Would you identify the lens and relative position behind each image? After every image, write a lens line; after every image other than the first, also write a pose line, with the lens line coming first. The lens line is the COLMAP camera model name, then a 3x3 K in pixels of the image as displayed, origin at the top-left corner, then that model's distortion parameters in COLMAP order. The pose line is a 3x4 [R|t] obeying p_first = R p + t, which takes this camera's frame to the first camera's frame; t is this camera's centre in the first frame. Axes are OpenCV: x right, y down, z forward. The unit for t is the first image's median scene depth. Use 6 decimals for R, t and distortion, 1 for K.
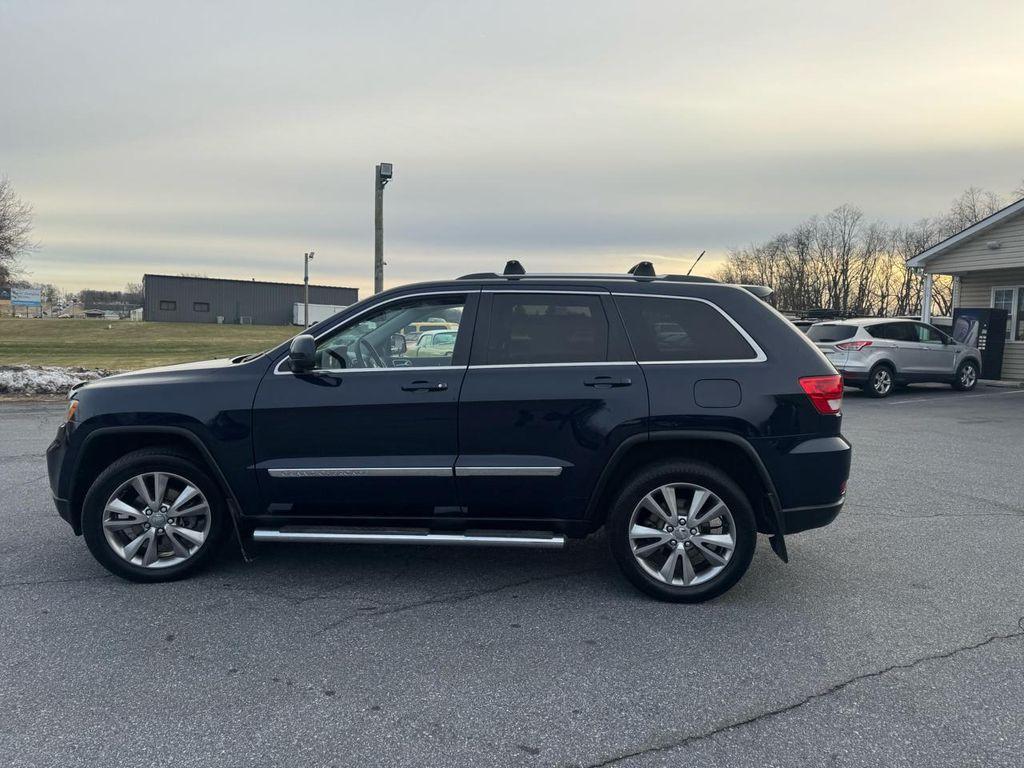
lens RADIAL K [[722.5, 0, 516.1], [0, 722.5, 401.7], [0, 0, 1]] dist [0.067224, -0.086771]
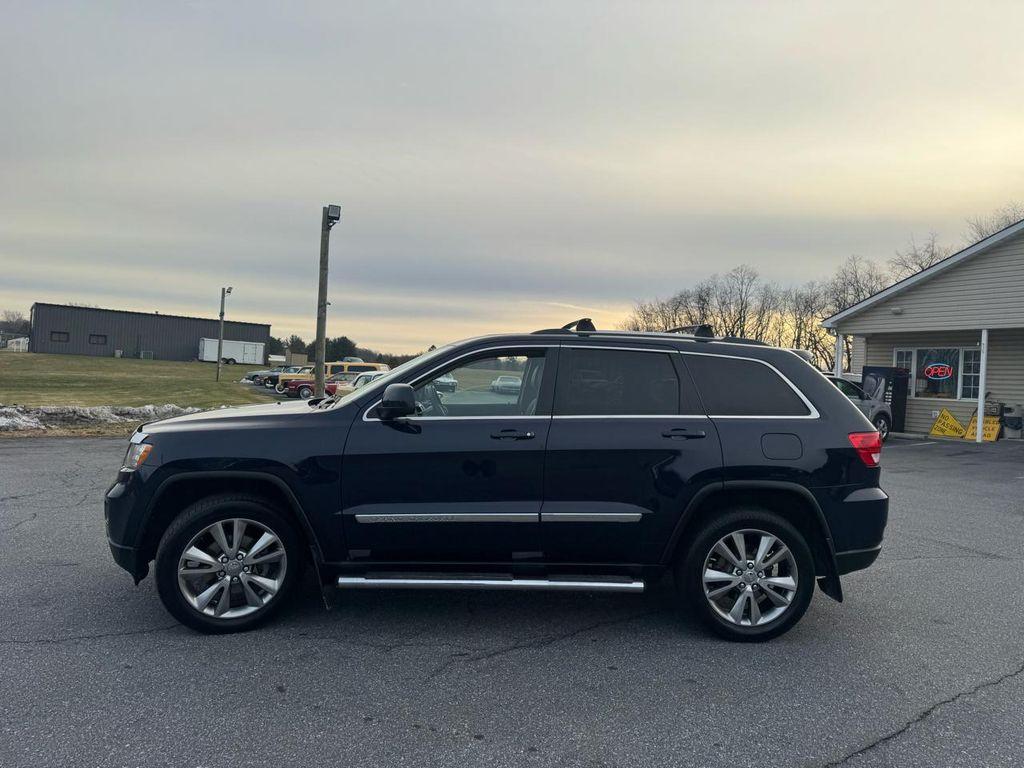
lens RADIAL K [[732.3, 0, 511.0], [0, 732.3, 388.6], [0, 0, 1]] dist [0.032099, -0.031455]
pose [[0.989789, 0.024657, 0.140391, -0.263675], [-0.013884, 0.996919, -0.077205, -0.006442], [-0.141862, 0.074467, 0.987081, -0.043294]]
